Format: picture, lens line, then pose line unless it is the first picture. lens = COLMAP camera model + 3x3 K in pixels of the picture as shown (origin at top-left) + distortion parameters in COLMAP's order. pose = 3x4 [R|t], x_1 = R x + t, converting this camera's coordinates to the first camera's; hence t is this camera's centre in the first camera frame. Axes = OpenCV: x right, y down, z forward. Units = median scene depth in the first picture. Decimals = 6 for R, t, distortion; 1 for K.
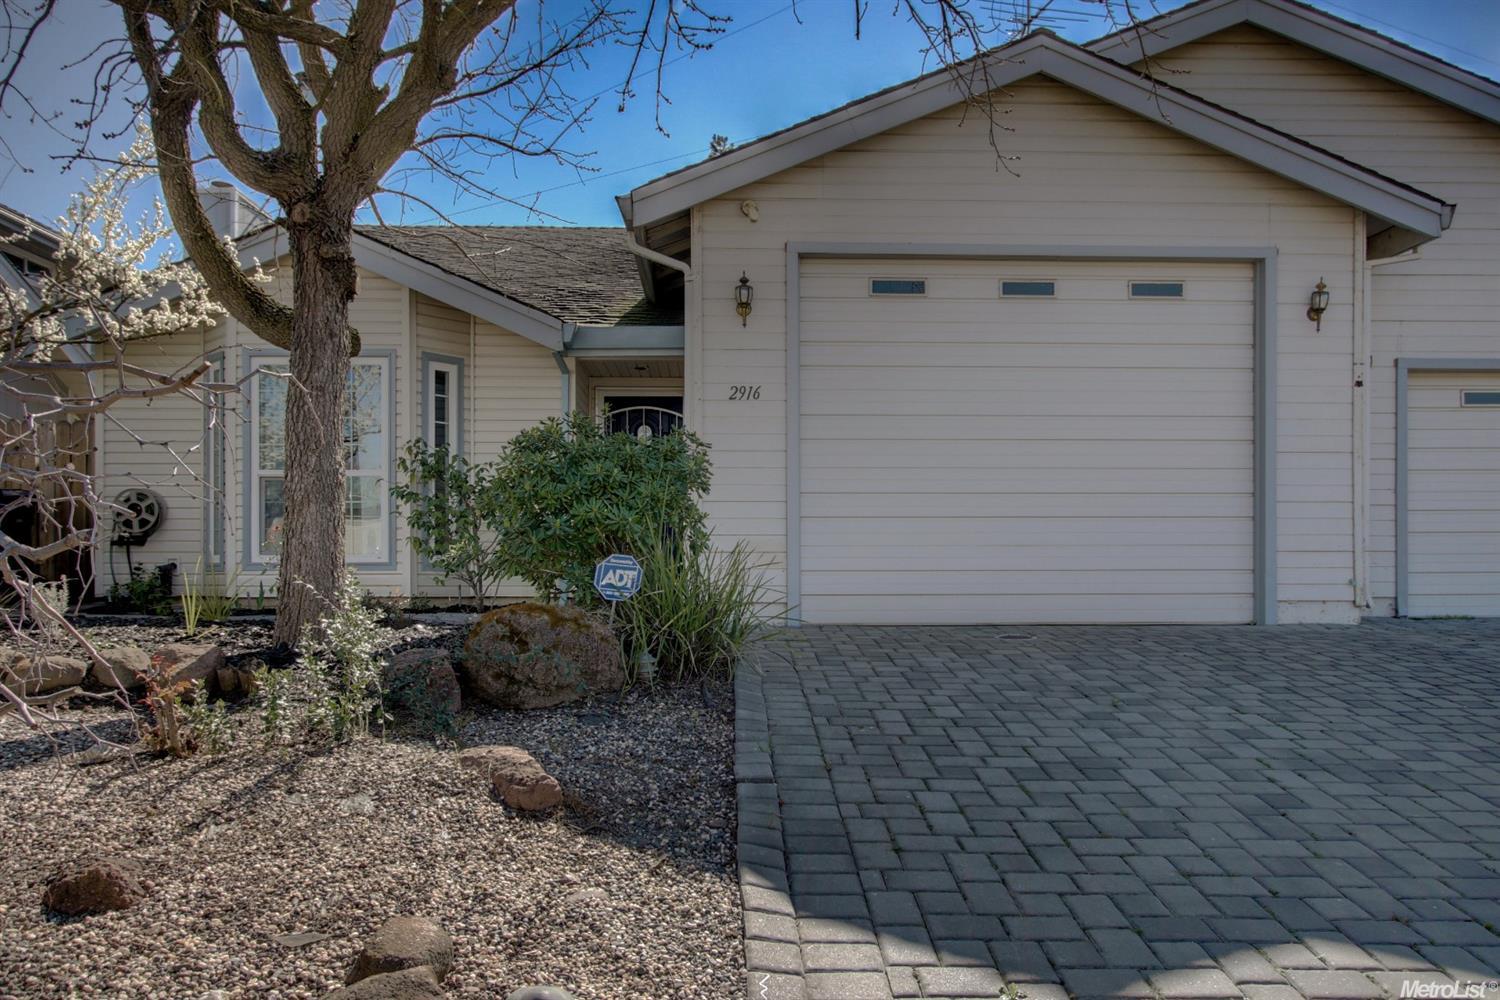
lens RADIAL K [[1119.6, 0, 752.8], [0, 1119.6, 564.7], [0, 0, 1]] dist [-0.008709, 0.008145]
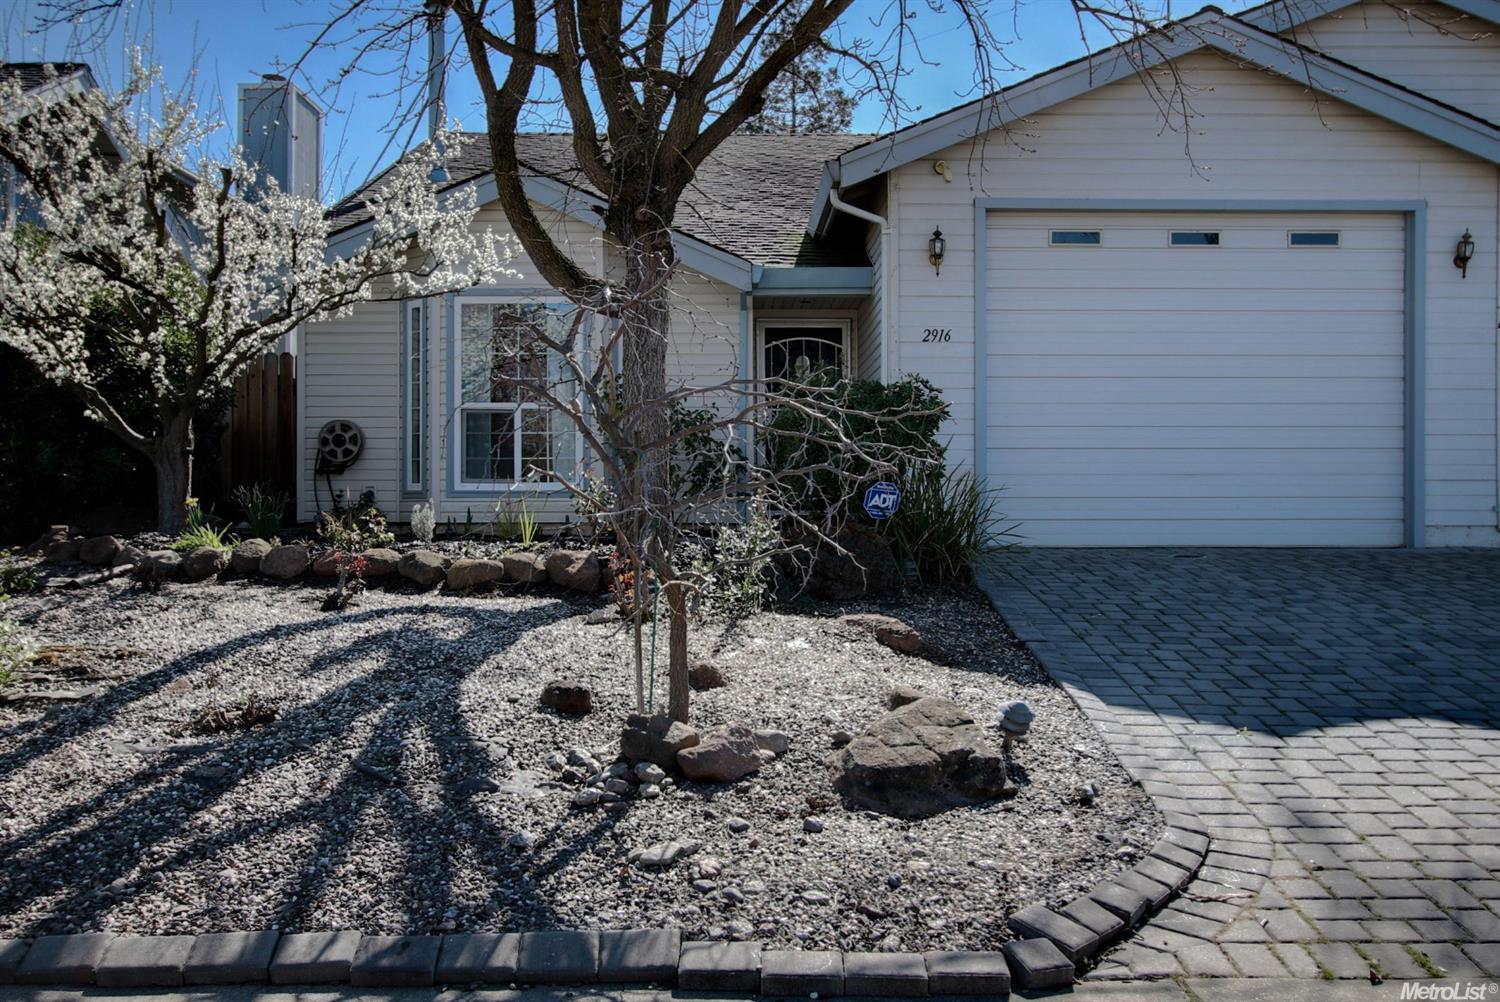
lens RADIAL K [[1442.5, 0, 750.0], [0, 1442.5, 501.0], [0, 0, 1]] dist [-0.005974, 0.017251]
pose [[0.999864, 0.000842, -0.016446, -0.164954], [-0.000813, 0.999998, 0.001753, 0.006443], [0.016447, -0.001740, 0.999863, -0.413501]]
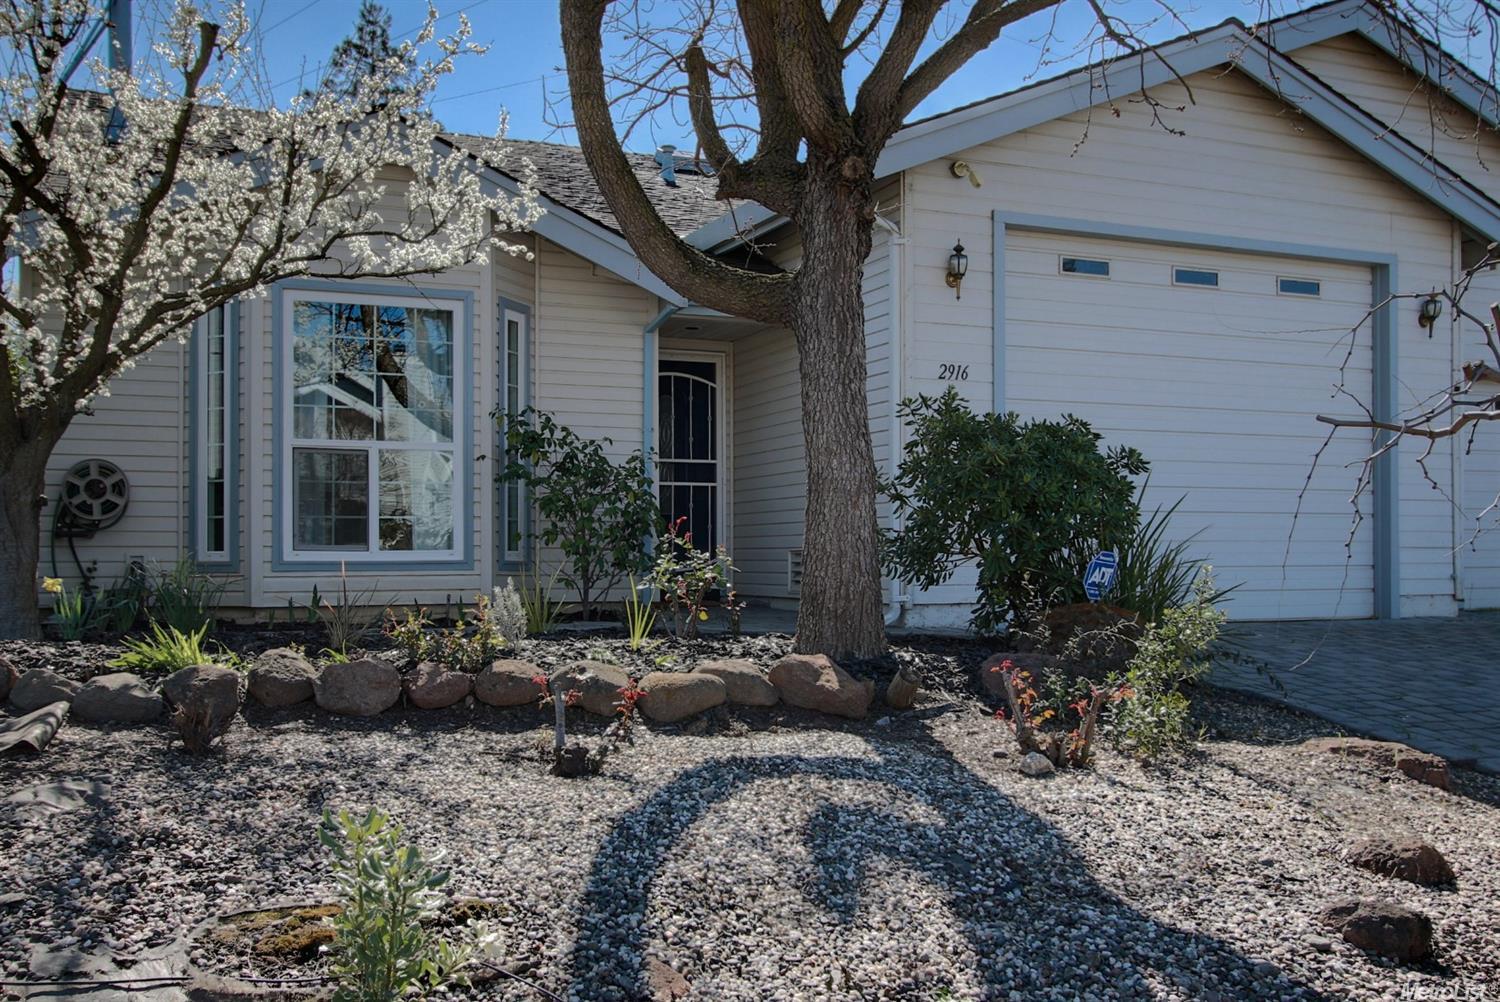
lens RADIAL K [[1438.9, 0, 742.7], [0, 1438.9, 541.9], [0, 0, 1]] dist [-0.000717, 0.012749]
pose [[0.931097, 0.002083, 0.364766, -0.583453], [0.002990, 0.999907, -0.013341, -0.001158], [-0.364759, 0.013512, 0.931004, -0.019464]]
